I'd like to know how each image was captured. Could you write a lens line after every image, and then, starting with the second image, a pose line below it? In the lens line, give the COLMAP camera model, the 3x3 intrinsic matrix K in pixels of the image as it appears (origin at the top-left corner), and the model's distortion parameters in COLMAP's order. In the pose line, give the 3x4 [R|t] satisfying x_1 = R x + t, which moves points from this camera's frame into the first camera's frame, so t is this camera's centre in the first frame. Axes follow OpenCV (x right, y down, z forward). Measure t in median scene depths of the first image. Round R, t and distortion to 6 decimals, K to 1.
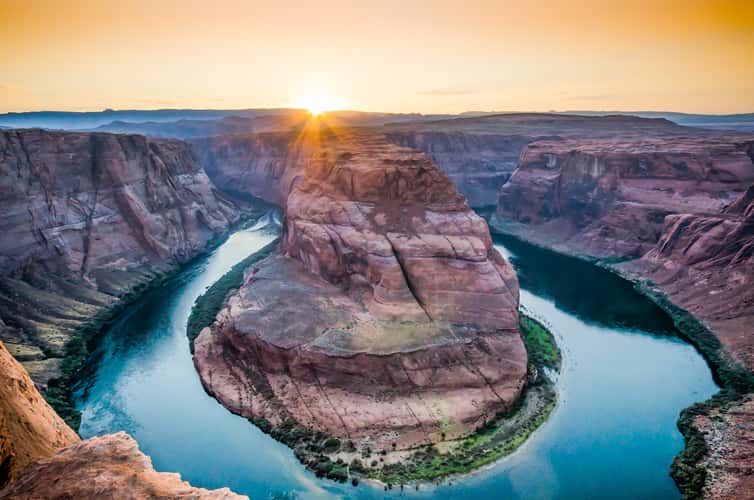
lens RADIAL K [[449.9, 0, 375.0], [0, 449.9, 259.9], [0, 0, 1]] dist [0.015029, 0.003423]
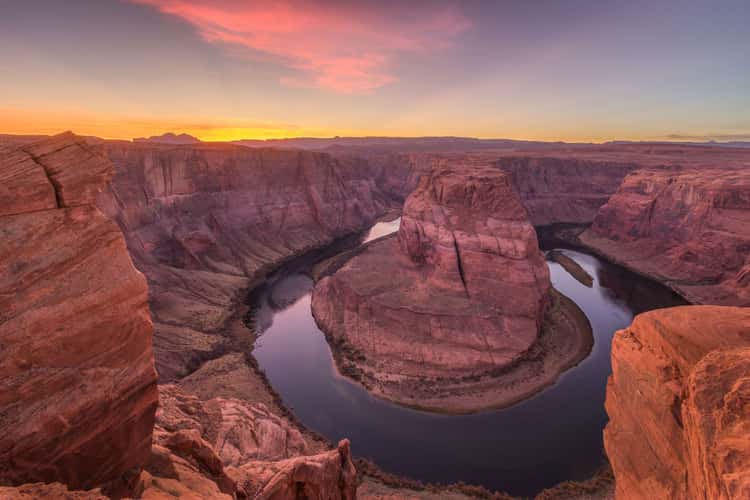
lens RADIAL K [[332.3, 0, 373.3], [0, 332.3, 254.3], [0, 0, 1]] dist [0.014489, -0.006531]
pose [[0.916940, 0.144006, -0.372135, 0.168491], [-0.138133, 0.989499, 0.042550, 0.002730], [0.374354, 0.012388, 0.927203, -0.020152]]
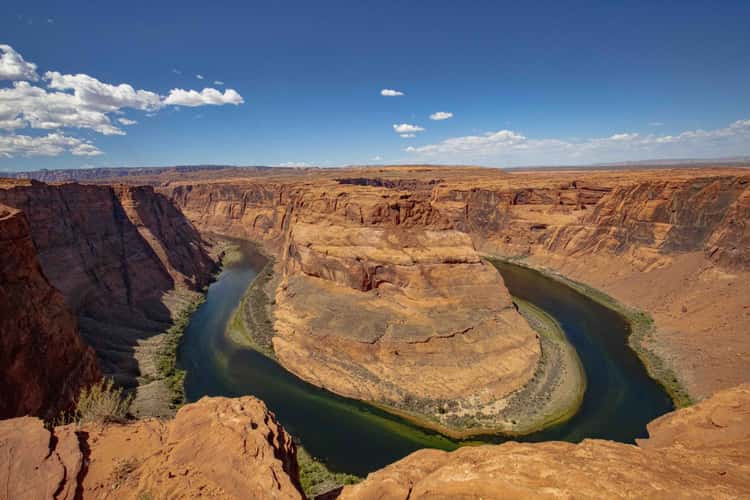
lens RADIAL K [[340.0, 0, 376.3], [0, 340.0, 248.7], [0, 0, 1]] dist [-0.049165, 0.016783]
pose [[0.961242, -0.073605, 0.265700, -0.289932], [0.093817, 0.993518, -0.064183, -0.001488], [-0.259254, 0.086622, 0.961917, 0.039925]]
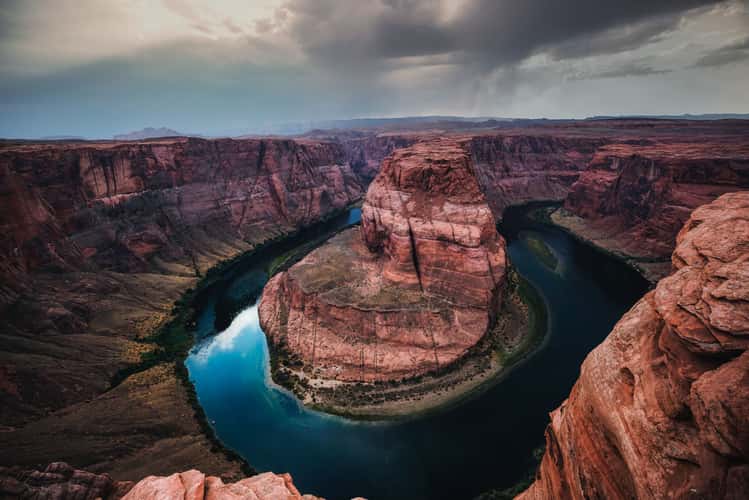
lens RADIAL K [[337.4, 0, 370.1], [0, 337.4, 252.7], [0, 0, 1]] dist [-0.060020, 0.022612]
pose [[0.928774, 0.113461, -0.352854, 0.243216], [-0.090221, 0.992566, 0.081684, -0.025624], [0.359498, -0.044031, 0.932106, 0.060108]]
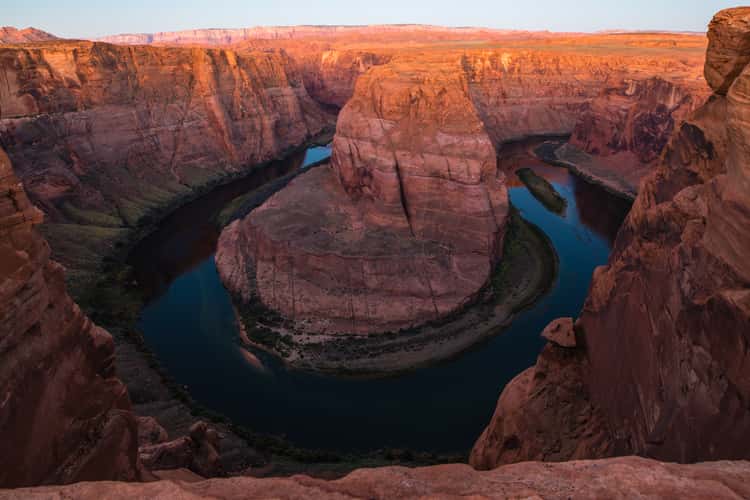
lens RADIAL K [[422.6, 0, 372.7], [0, 422.6, 248.5], [0, 0, 1]] dist [-0.019142, -0.000567]
pose [[0.962414, 0.129191, -0.238889, 0.217673], [-0.088013, 0.980505, 0.175680, -0.002656], [0.256928, -0.148052, 0.955023, 0.002152]]
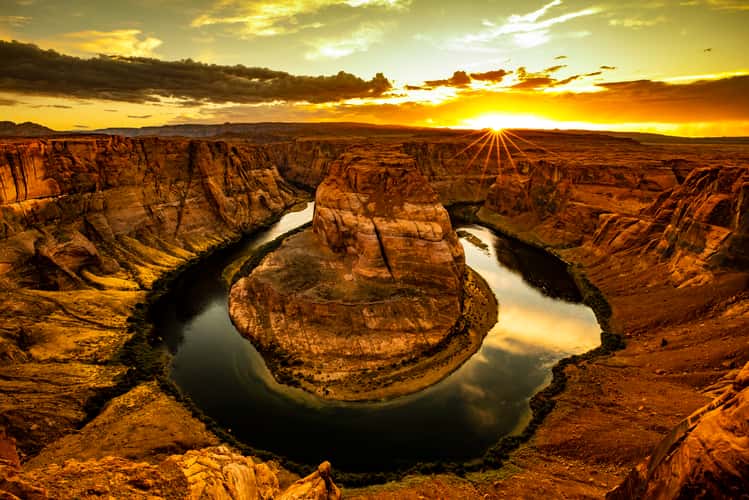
lens RADIAL K [[339.5, 0, 375.8], [0, 339.5, 248.7], [0, 0, 1]] dist [-0.049165, 0.016783]
pose [[0.992979, 0.054528, -0.104975, 0.131850], [-0.051022, 0.998056, 0.035804, -0.001762], [0.106723, -0.030197, 0.993830, -0.014302]]
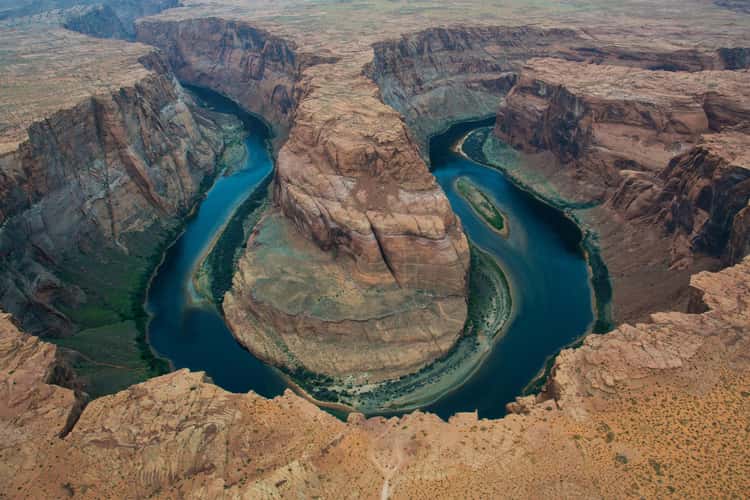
lens RADIAL K [[594.4, 0, 370.7], [0, 594.4, 251.0], [0, 0, 1]] dist [-0.115203, 0.007324]
pose [[0.999492, -0.025734, -0.018779, 0.057844], [0.029206, 0.975631, 0.217468, -0.272857], [0.012725, -0.217906, 0.975887, -0.522983]]
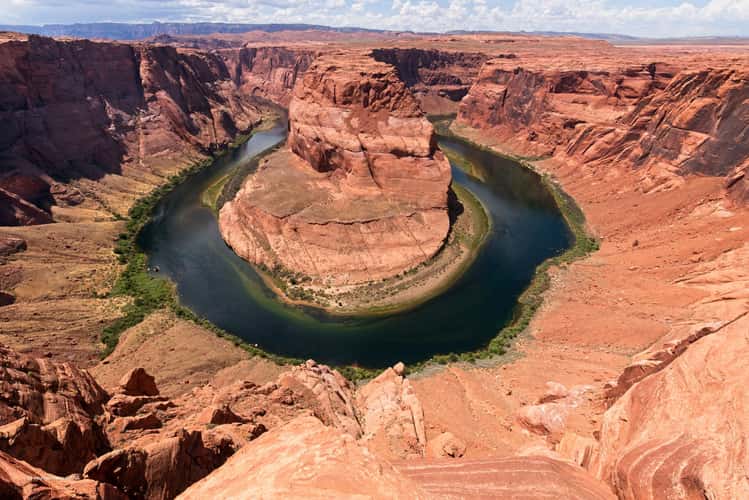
lens RADIAL K [[324.5, 0, 373.0], [0, 324.5, 246.0], [0, 0, 1]] dist [0.006323, 0.000845]
pose [[0.999799, 0.020004, 0.001479, 0.067610], [-0.019670, 0.963277, 0.267789, 0.002046], [0.003932, -0.267765, 0.963476, -0.010337]]
